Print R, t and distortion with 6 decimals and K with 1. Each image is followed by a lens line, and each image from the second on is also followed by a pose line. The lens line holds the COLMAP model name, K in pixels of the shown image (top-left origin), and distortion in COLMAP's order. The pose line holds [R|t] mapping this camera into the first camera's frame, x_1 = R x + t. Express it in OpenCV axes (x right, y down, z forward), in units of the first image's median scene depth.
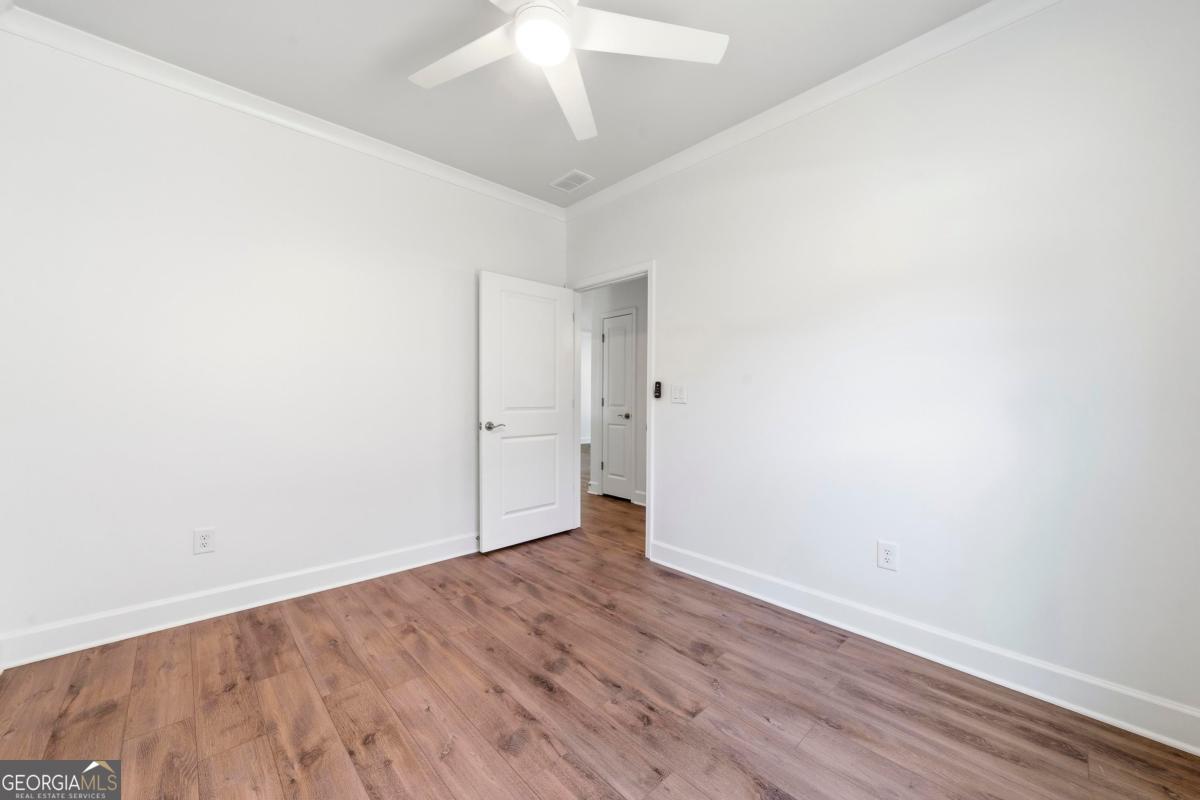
lens RADIAL K [[471.0, 0, 595.8], [0, 471.0, 395.0], [0, 0, 1]] dist [-0.000074, -0.000005]
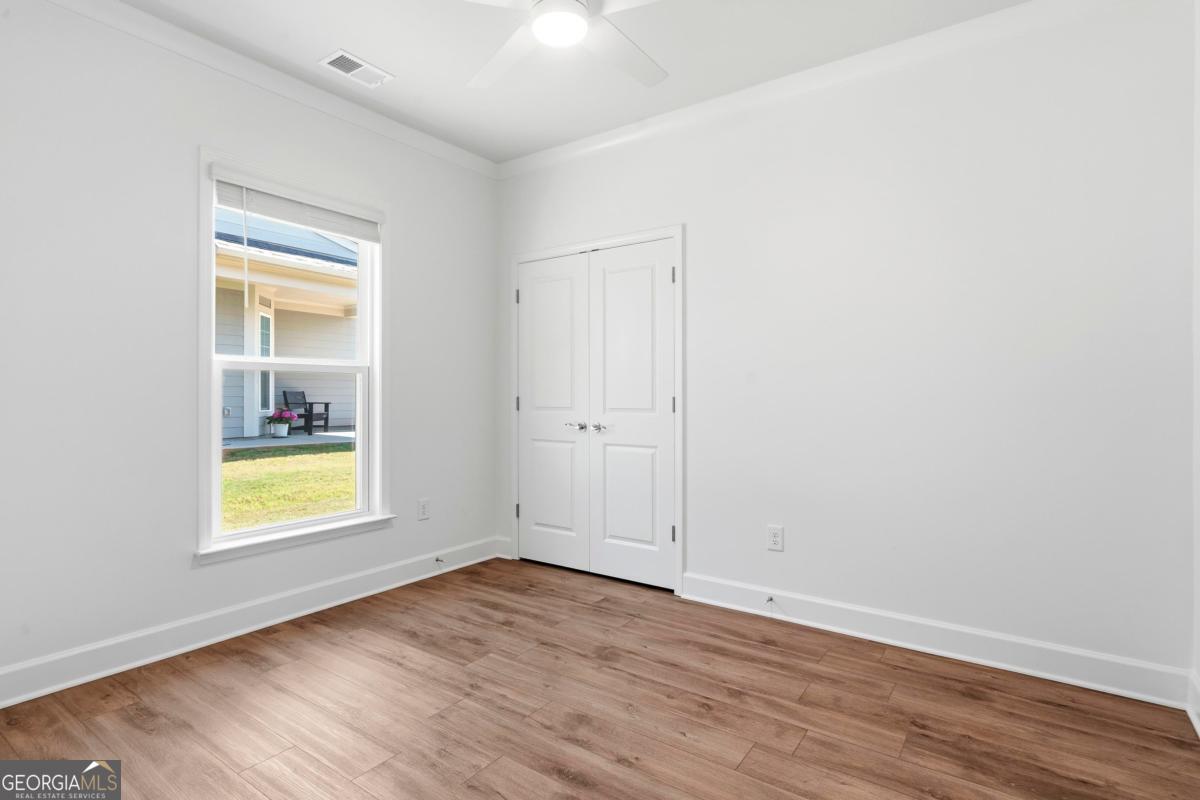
lens RADIAL K [[604.0, 0, 600.0], [0, 604.0, 400.0], [0, 0, 1]] dist [0.001836, 0.000862]
pose [[-0.978621, -0.003481, -0.205641, 0.049564], [-0.004012, 0.999990, 0.002163, 0.009880], [0.205632, 0.002942, -0.978625, 2.091460]]
